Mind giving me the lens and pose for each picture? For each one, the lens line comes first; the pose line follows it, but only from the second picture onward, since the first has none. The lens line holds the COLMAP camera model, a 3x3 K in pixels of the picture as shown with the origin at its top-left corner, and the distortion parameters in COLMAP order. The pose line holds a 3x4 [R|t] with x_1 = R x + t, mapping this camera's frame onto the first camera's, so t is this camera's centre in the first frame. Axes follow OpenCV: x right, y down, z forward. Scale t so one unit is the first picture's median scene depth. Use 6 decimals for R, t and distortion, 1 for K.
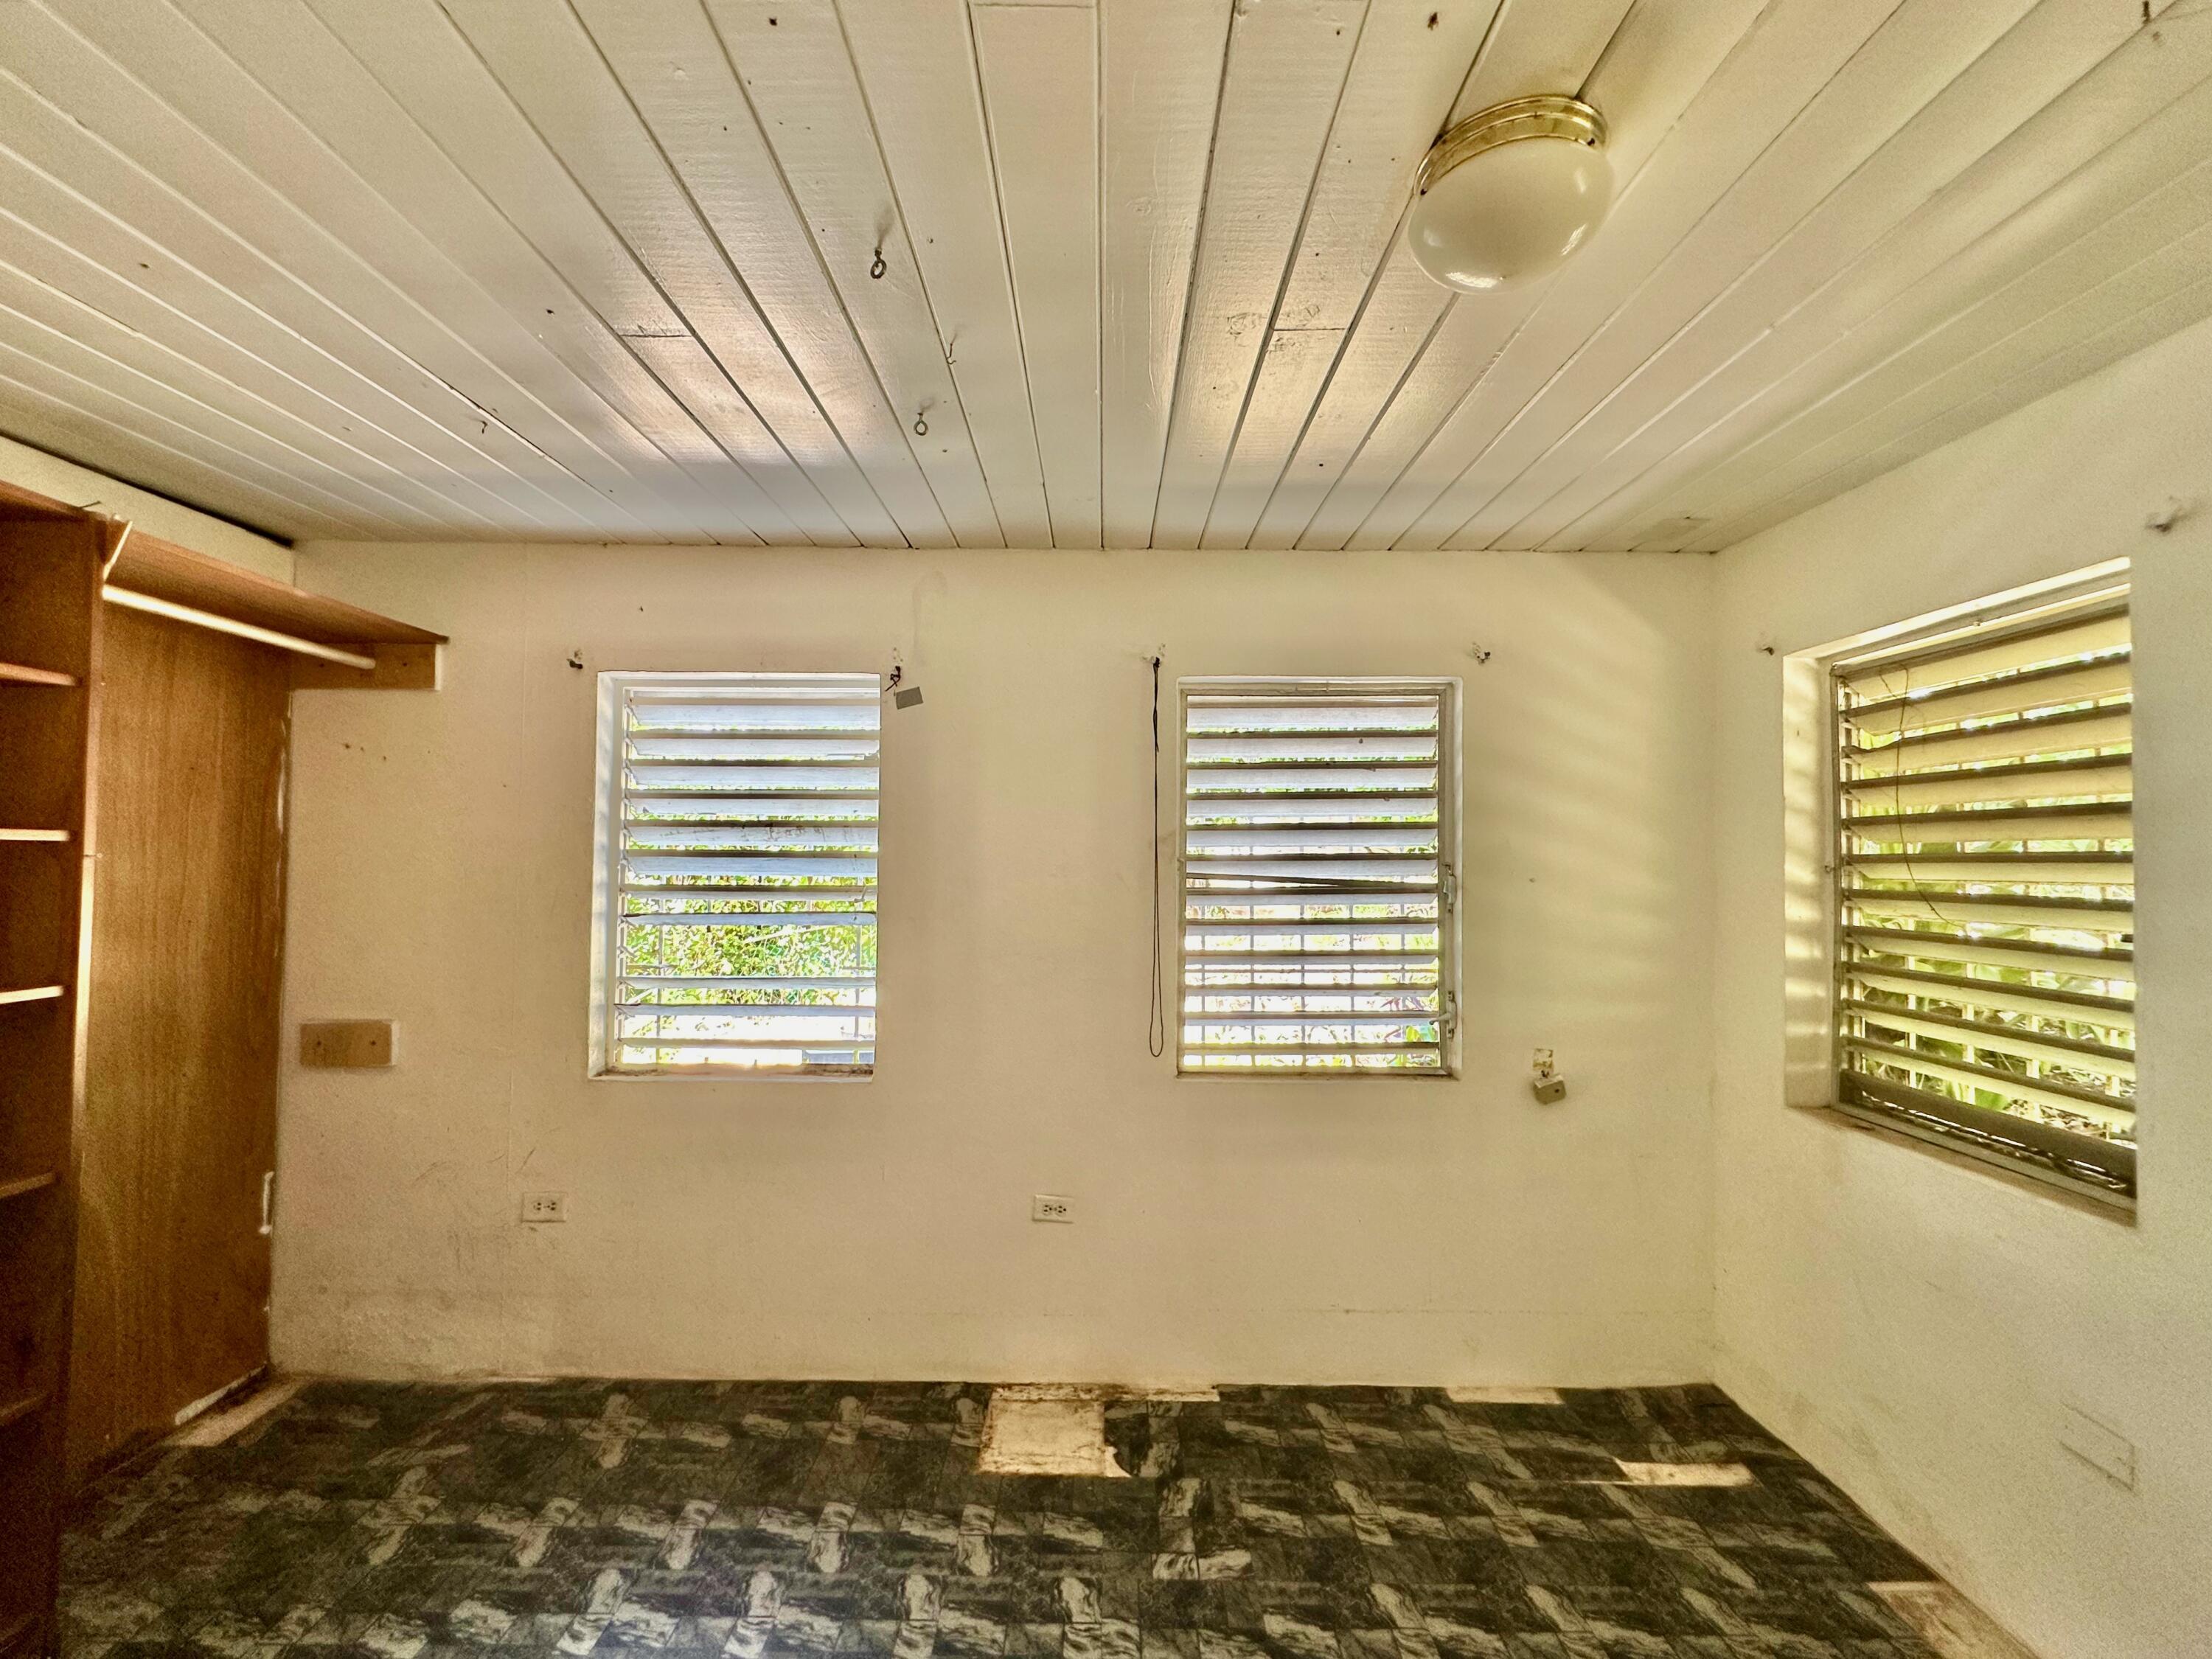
lens RADIAL K [[939.4, 0, 1106.7], [0, 939.4, 828.2], [0, 0, 1]] dist [-0.003643, 0.000555]
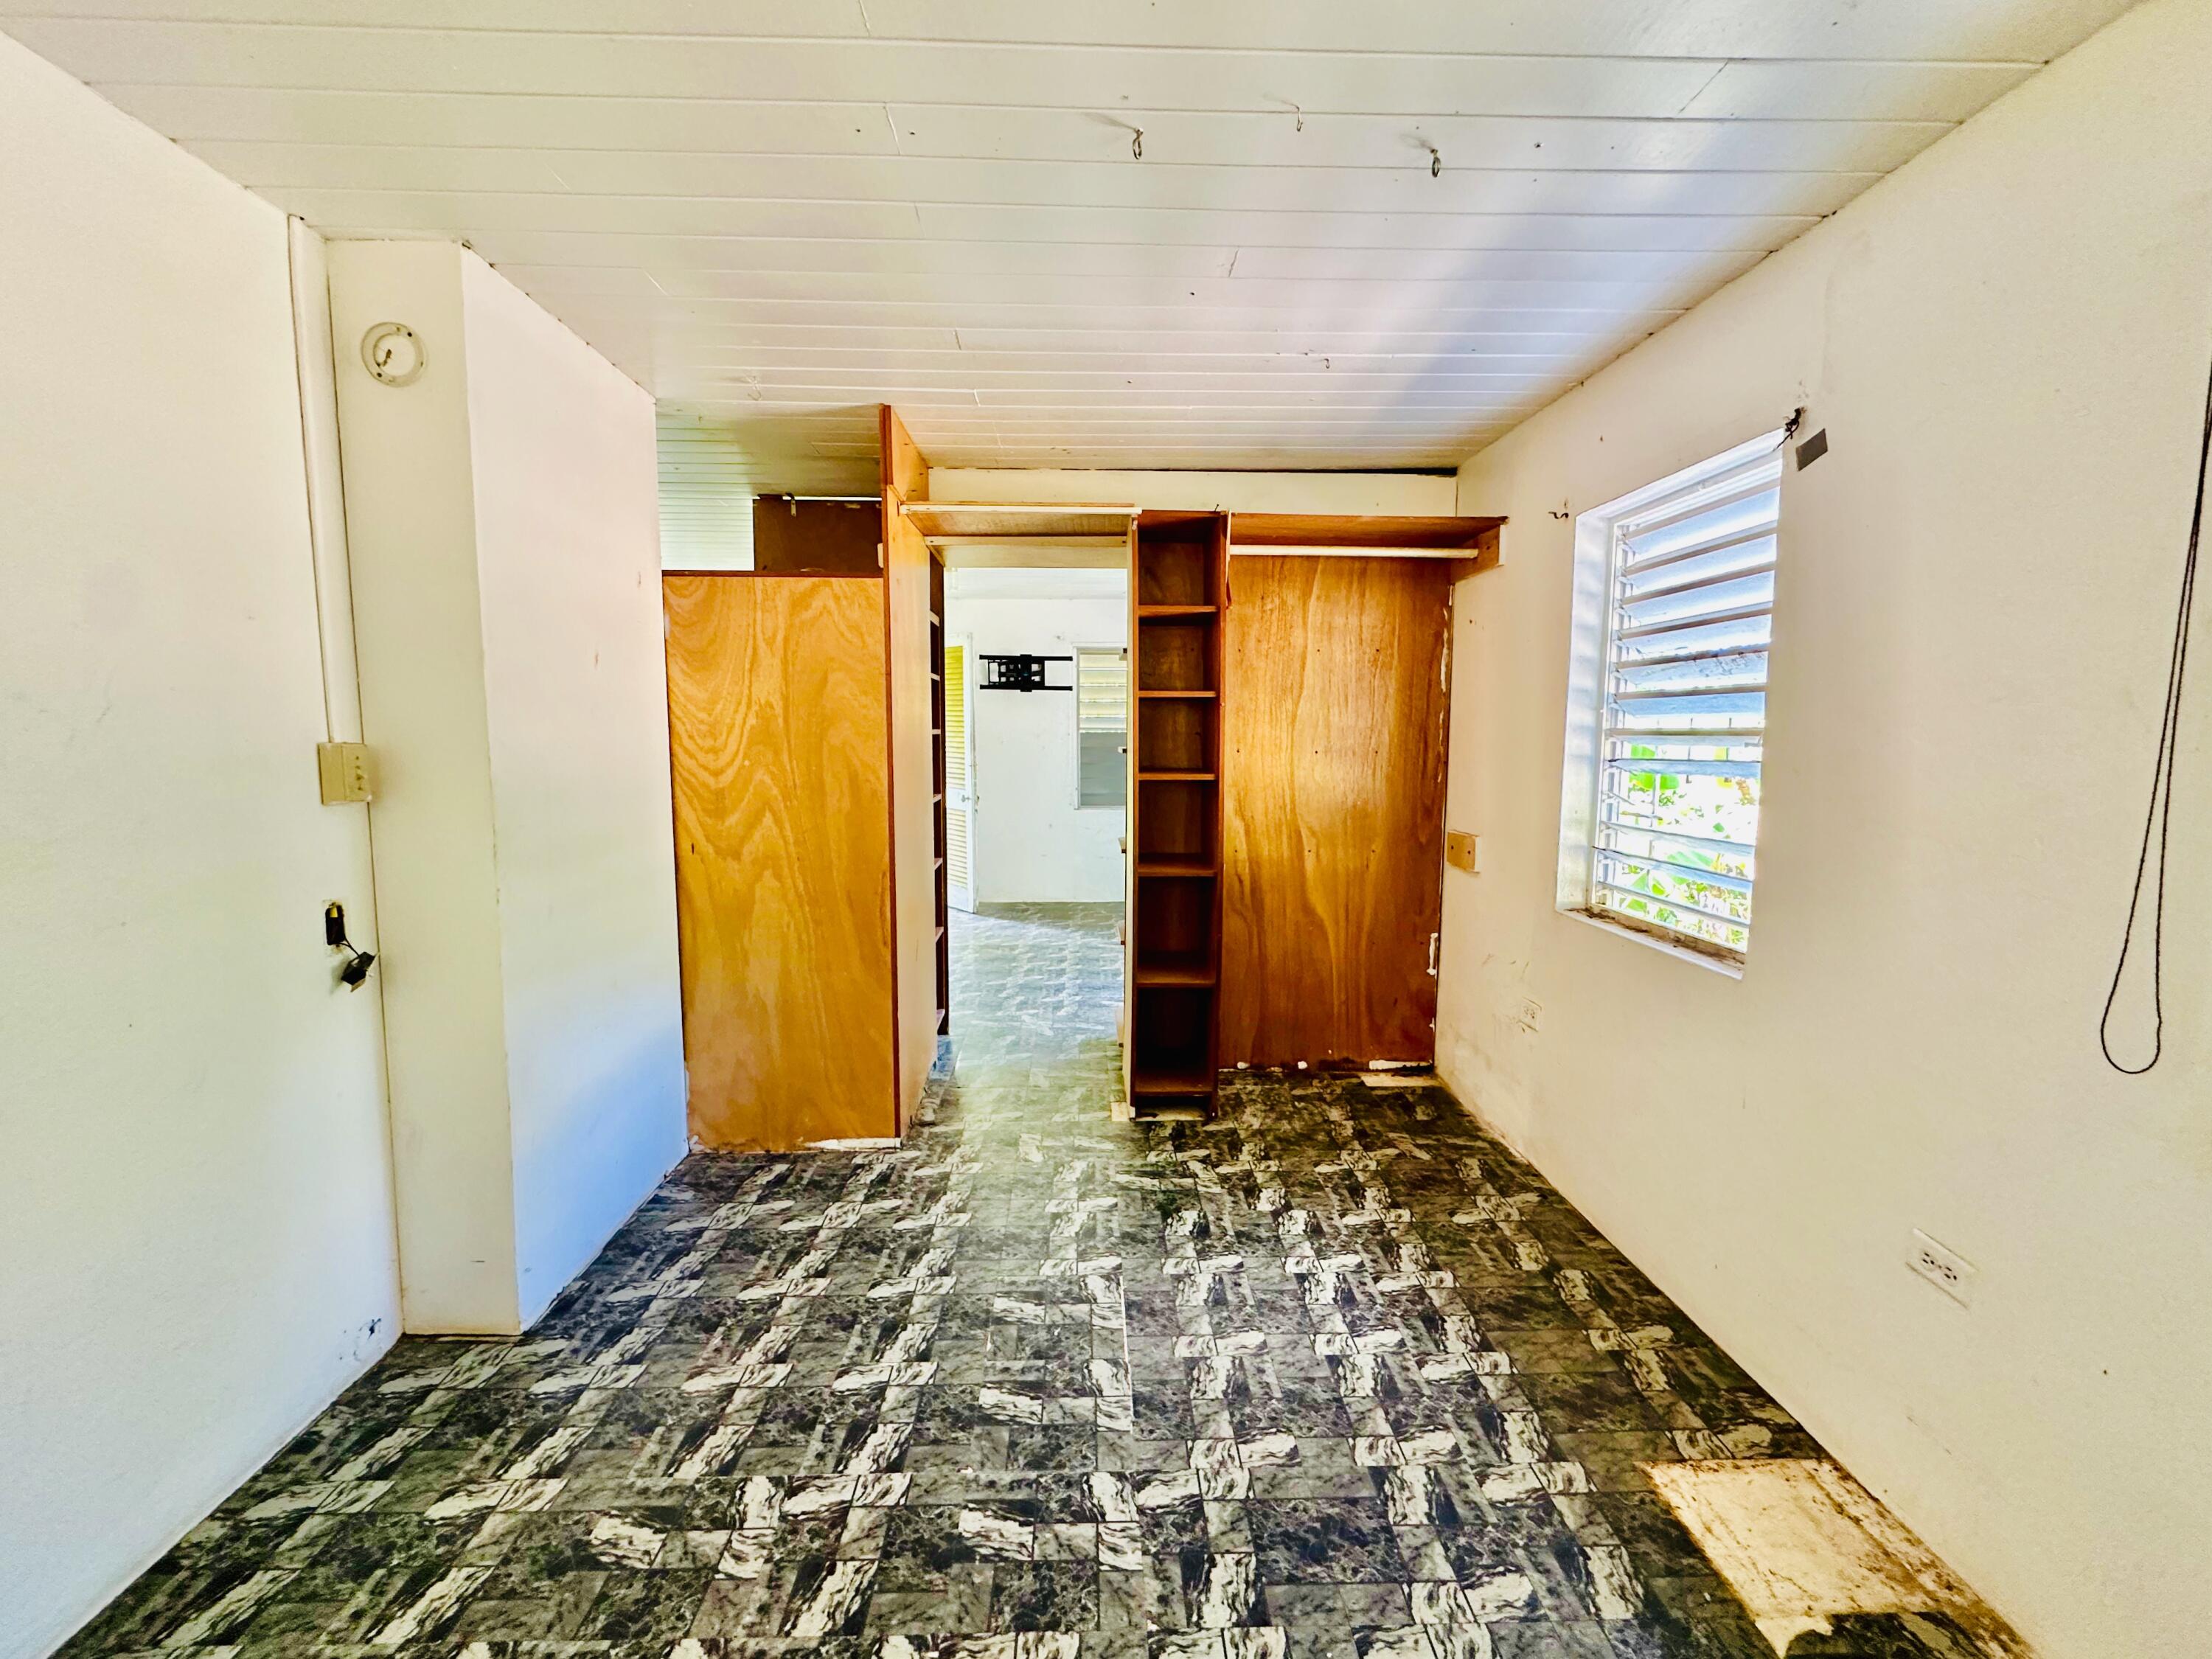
lens RADIAL K [[939.4, 0, 1106.7], [0, 939.4, 828.2], [0, 0, 1]] dist [-0.003643, 0.000555]
pose [[0.030769, 0.095137, -0.994989, 0.551819], [0.028213, 0.994981, 0.096009, 0.064591], [0.999128, -0.031025, 0.027930, 0.522070]]
